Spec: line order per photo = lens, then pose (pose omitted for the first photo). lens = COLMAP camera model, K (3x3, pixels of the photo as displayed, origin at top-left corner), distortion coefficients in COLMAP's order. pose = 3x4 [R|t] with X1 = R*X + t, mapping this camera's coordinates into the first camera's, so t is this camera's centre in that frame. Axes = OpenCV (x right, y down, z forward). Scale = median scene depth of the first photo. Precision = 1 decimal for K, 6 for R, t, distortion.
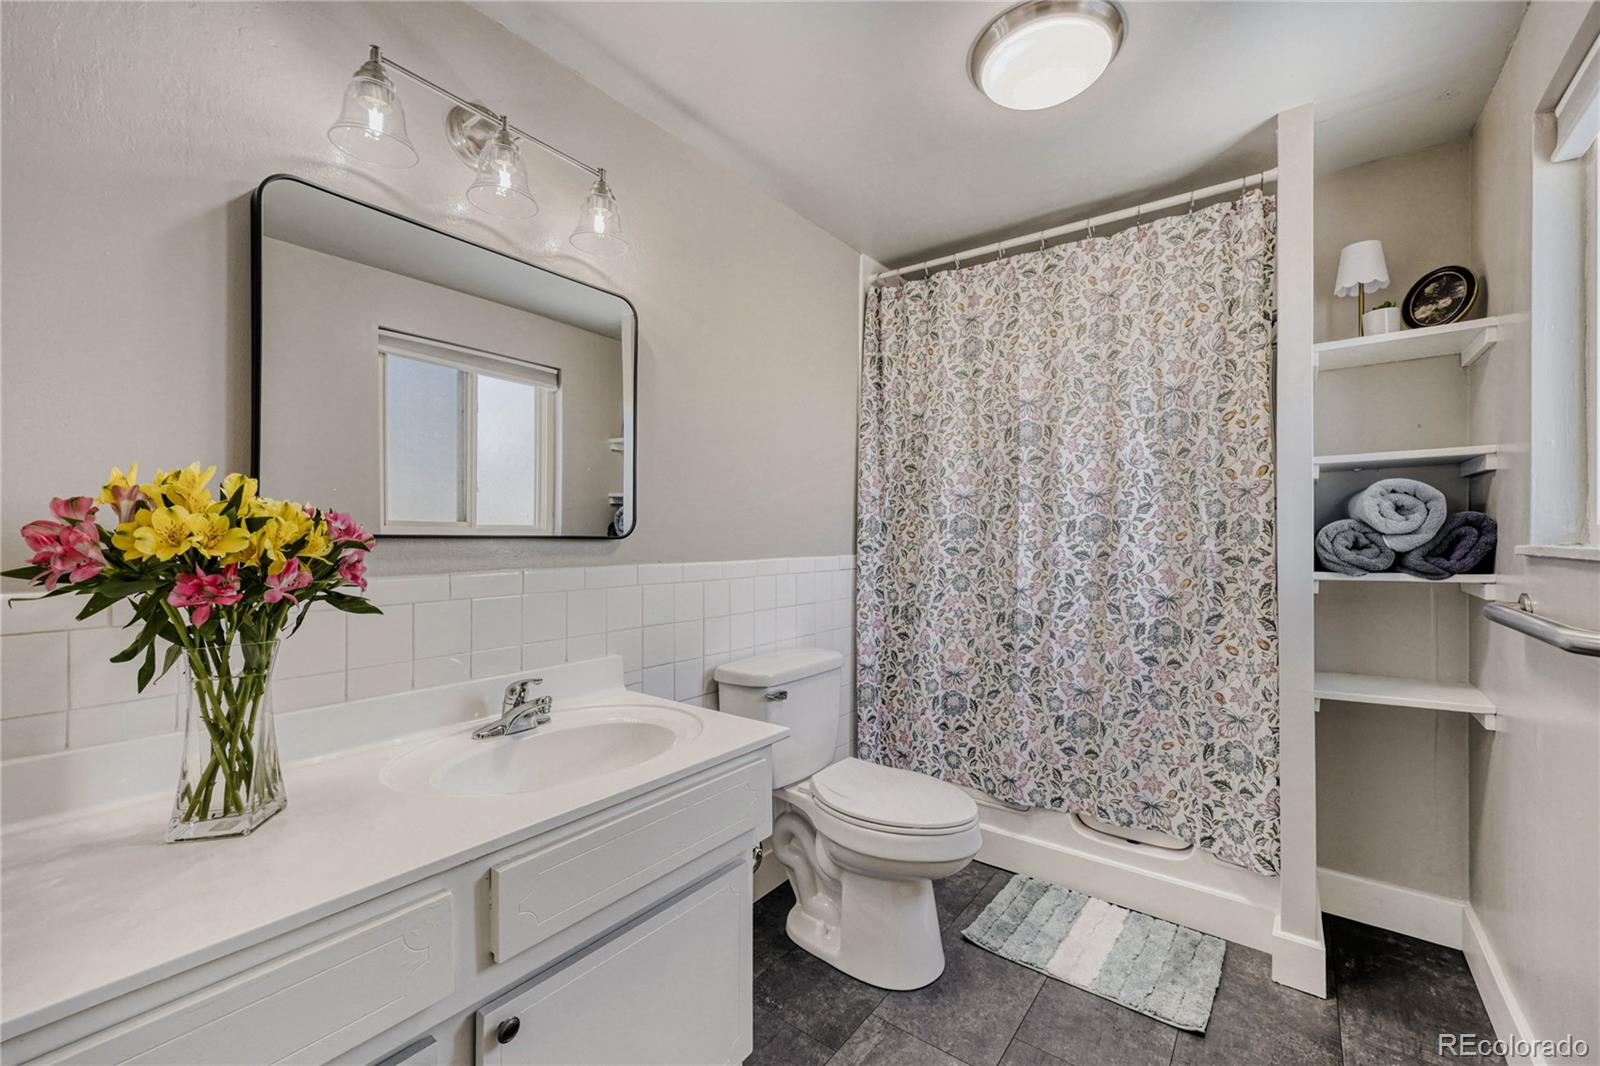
lens RADIAL K [[633.1, 0, 800.0], [0, 633.1, 533.0], [0, 0, 1]] dist [0.000092, -0.000036]
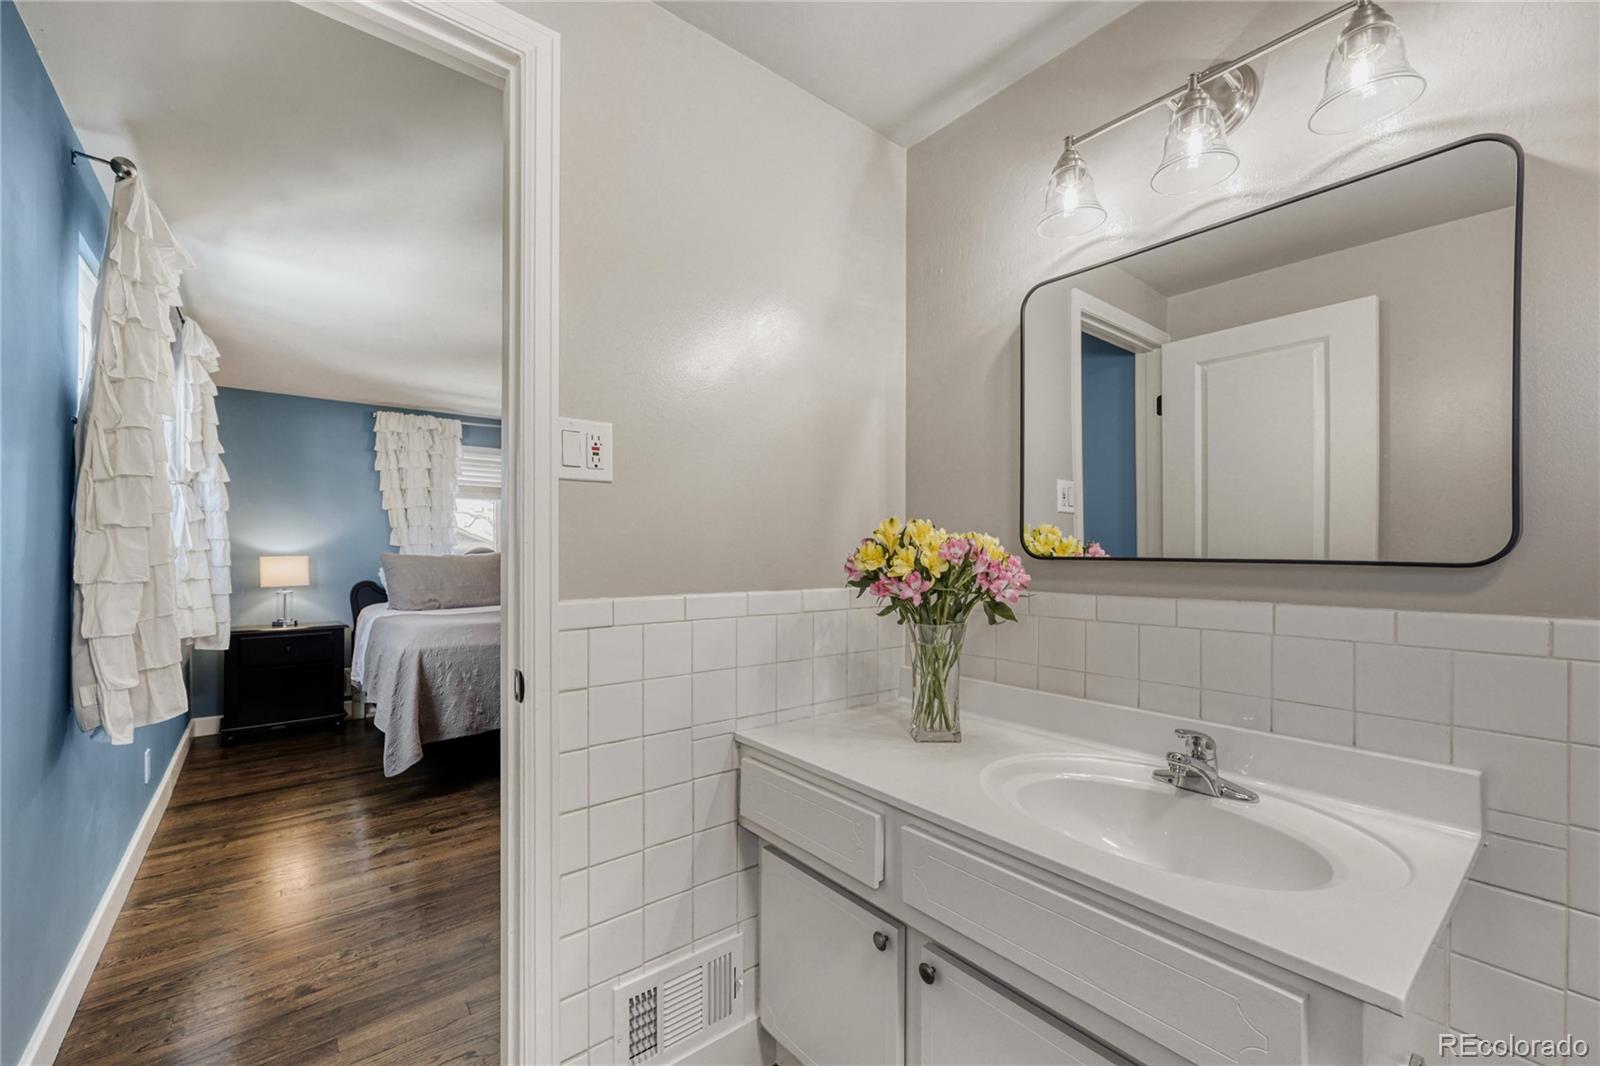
lens RADIAL K [[663.5, 0, 825.0], [0, 663.5, 549.8], [0, 0, 1]] dist [0.000686, 0.000128]
pose [[-0.207685, -0.004289, -0.978186, 0.570609], [0.004742, 0.999974, -0.005391, -0.005722], [0.978184, -0.005758, -0.207660, 0.762515]]
